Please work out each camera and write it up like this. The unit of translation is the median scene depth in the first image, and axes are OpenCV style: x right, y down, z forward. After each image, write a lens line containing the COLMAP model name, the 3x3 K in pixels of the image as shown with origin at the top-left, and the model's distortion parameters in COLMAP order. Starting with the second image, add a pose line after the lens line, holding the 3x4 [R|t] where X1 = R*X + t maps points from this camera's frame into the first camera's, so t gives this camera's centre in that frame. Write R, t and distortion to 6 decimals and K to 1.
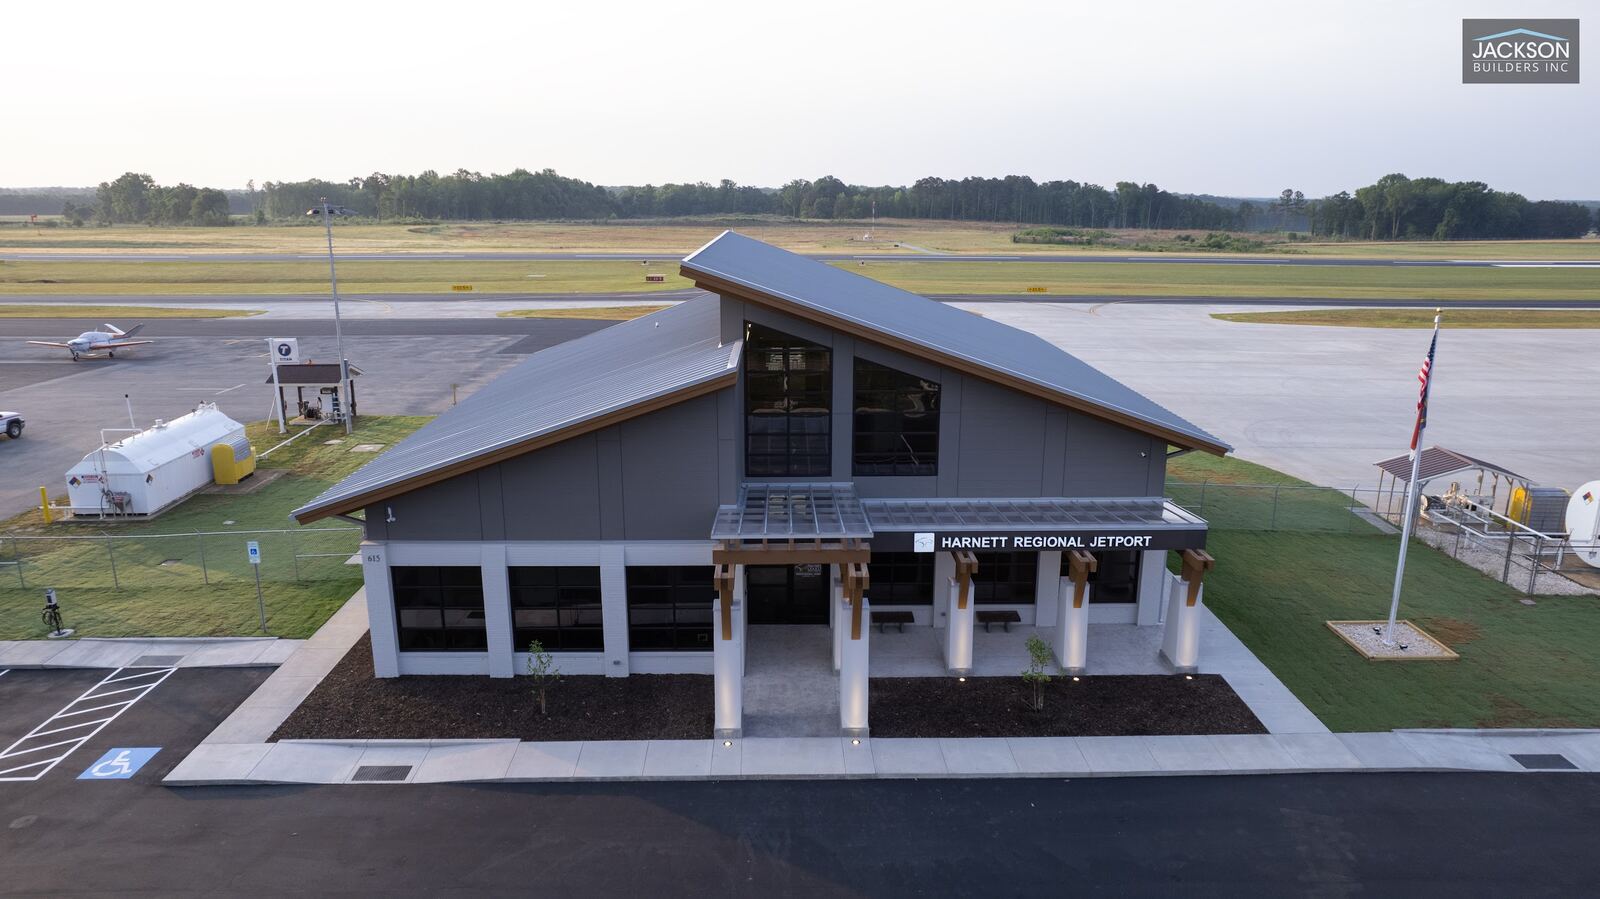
lens RADIAL K [[1025.1, 0, 805.2], [0, 1025.1, 452.4], [0, 0, 1]] dist [-0.075719, 0.073321]
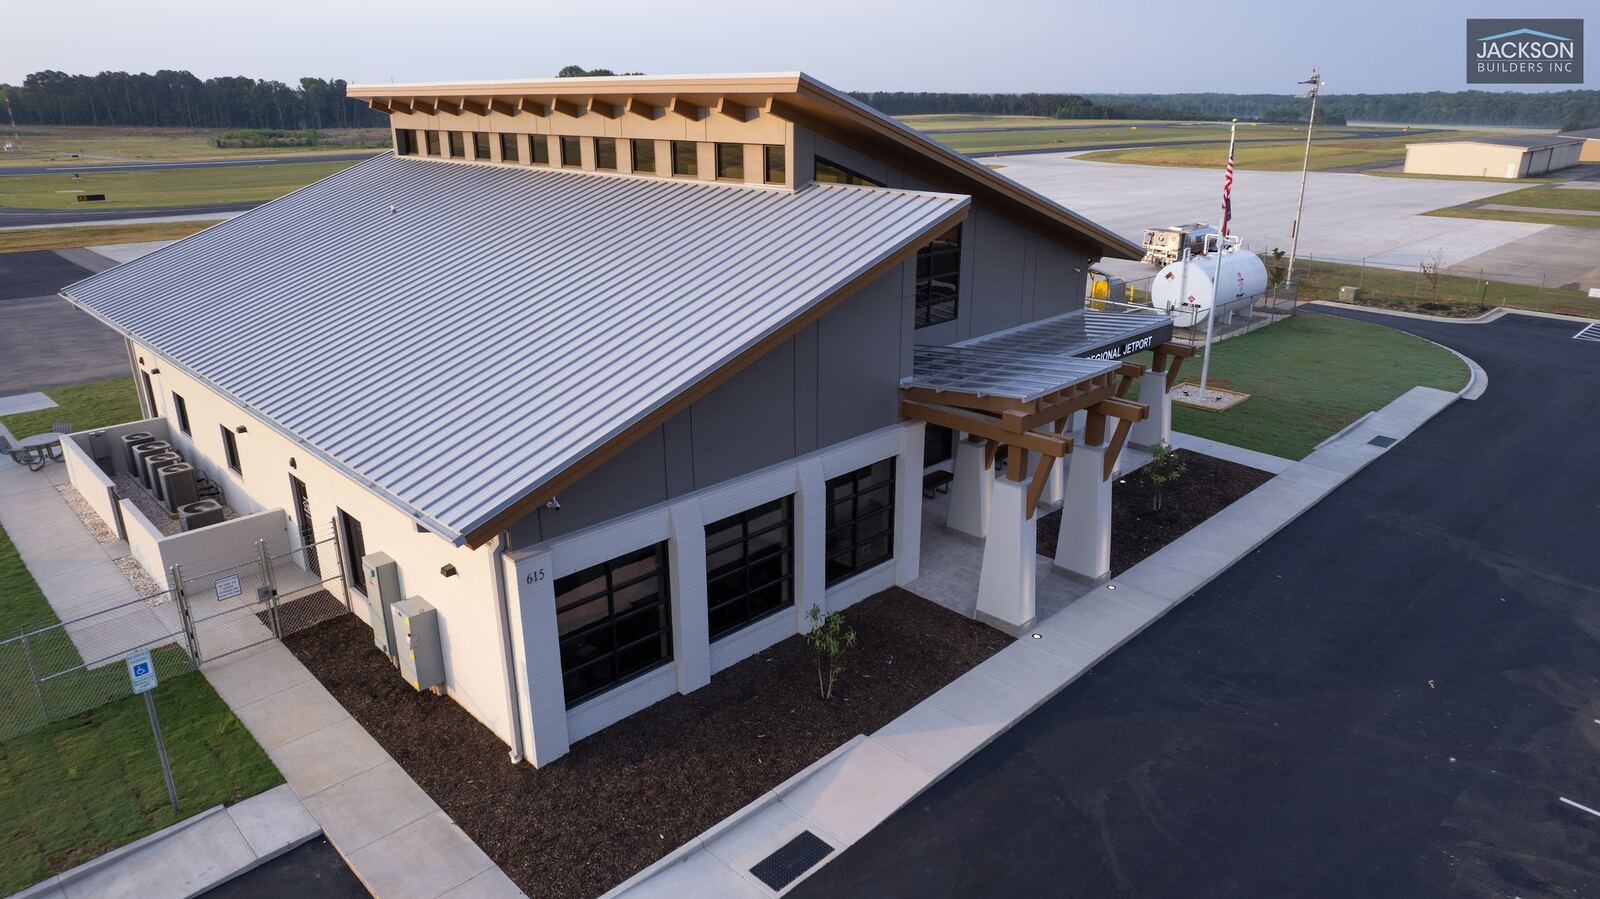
lens RADIAL K [[1025.1, 0, 805.2], [0, 1025.1, 452.4], [0, 0, 1]] dist [-0.075719, 0.073321]
pose [[0.724233, -0.234125, 0.648592, -0.438147], [0.173634, 0.972206, 0.157057, -0.020776], [-0.667336, -0.001129, 0.744756, 0.288789]]
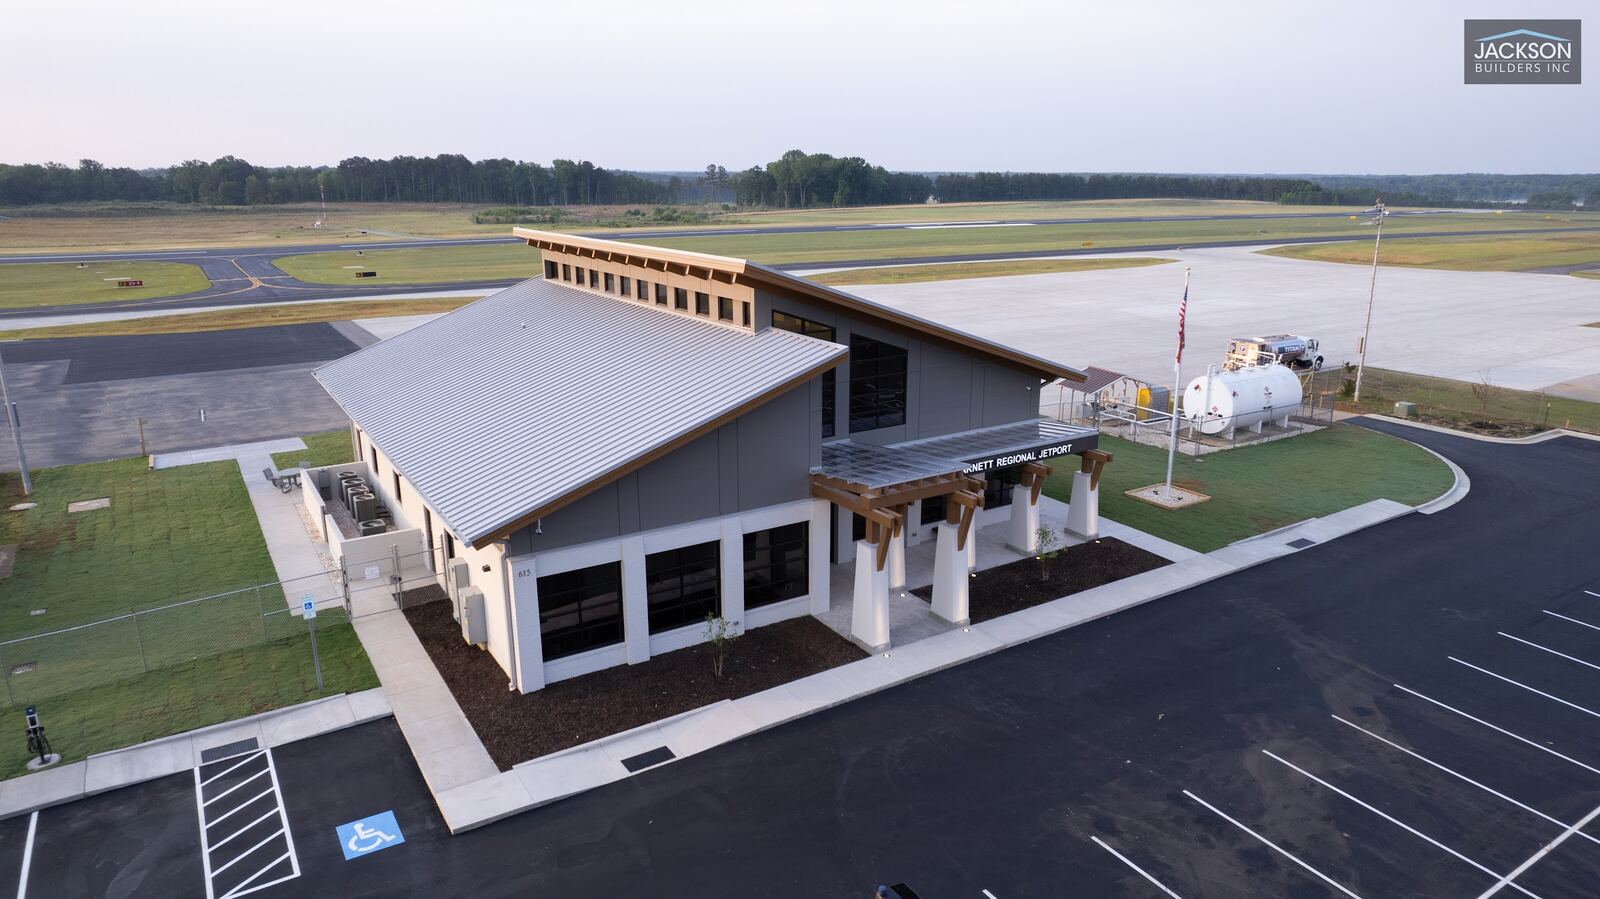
lens RADIAL K [[1025.1, 0, 805.2], [0, 1025.1, 452.4], [0, 0, 1]] dist [-0.075719, 0.073321]
pose [[0.852856, -0.142743, 0.502257, -0.434284], [0.131737, 0.989612, 0.057554, -0.021743], [-0.505255, 0.017080, 0.862801, -0.002800]]
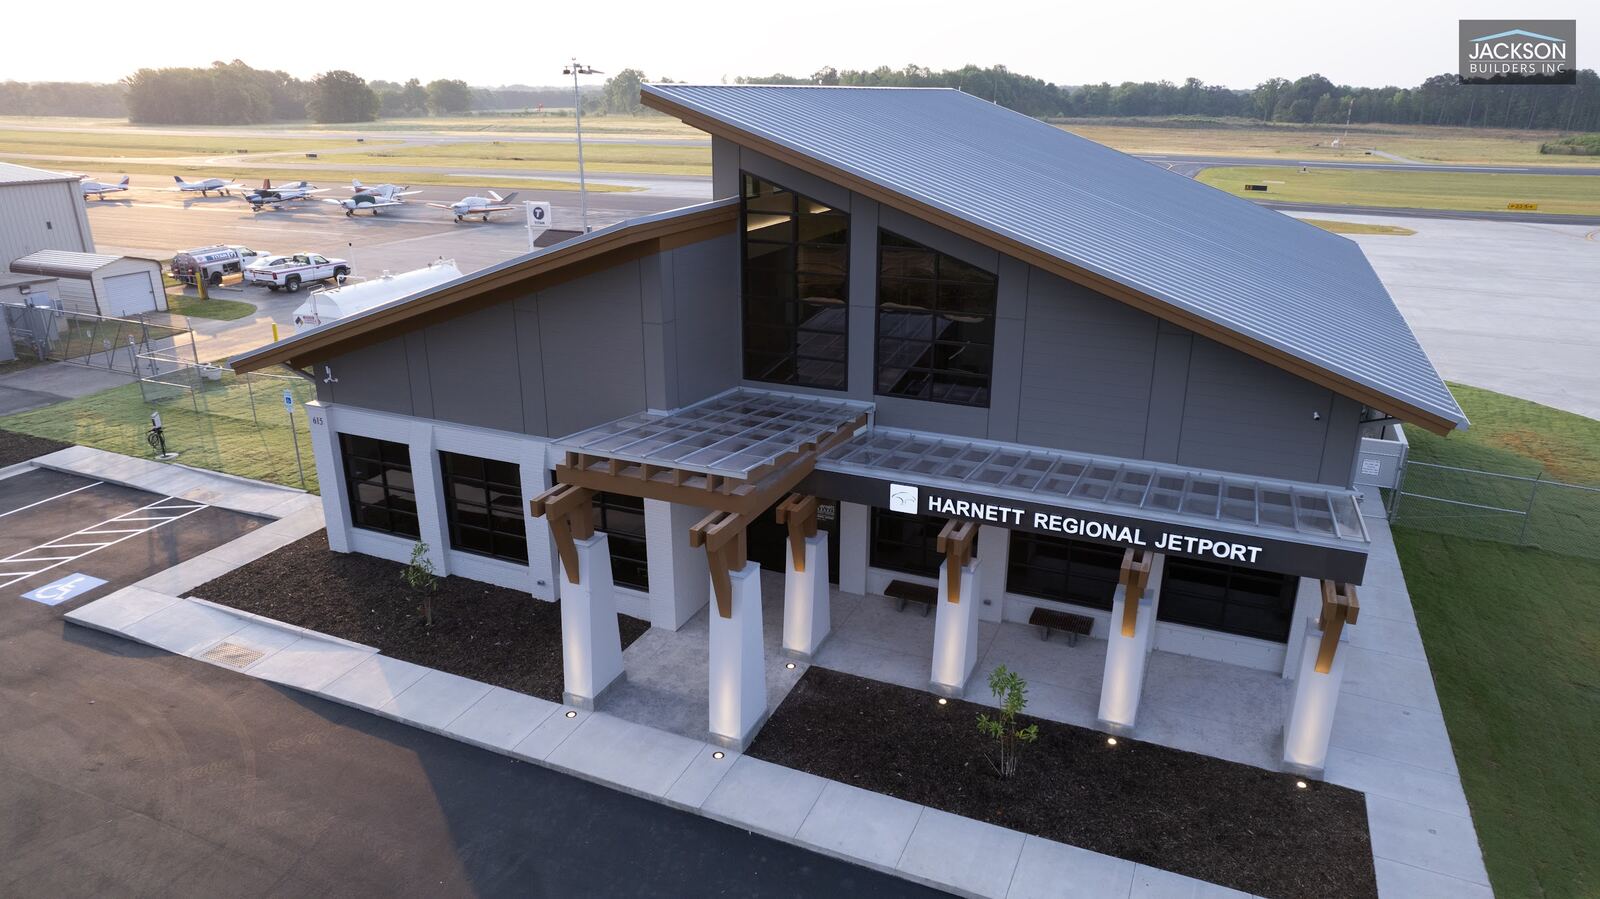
lens RADIAL K [[1025.1, 0, 805.2], [0, 1025.1, 452.4], [0, 0, 1]] dist [-0.075719, 0.073321]
pose [[0.907983, 0.139900, -0.394961, 0.213920], [-0.103718, 0.988322, 0.111636, -0.008962], [0.405967, -0.060399, 0.911890, 0.224376]]
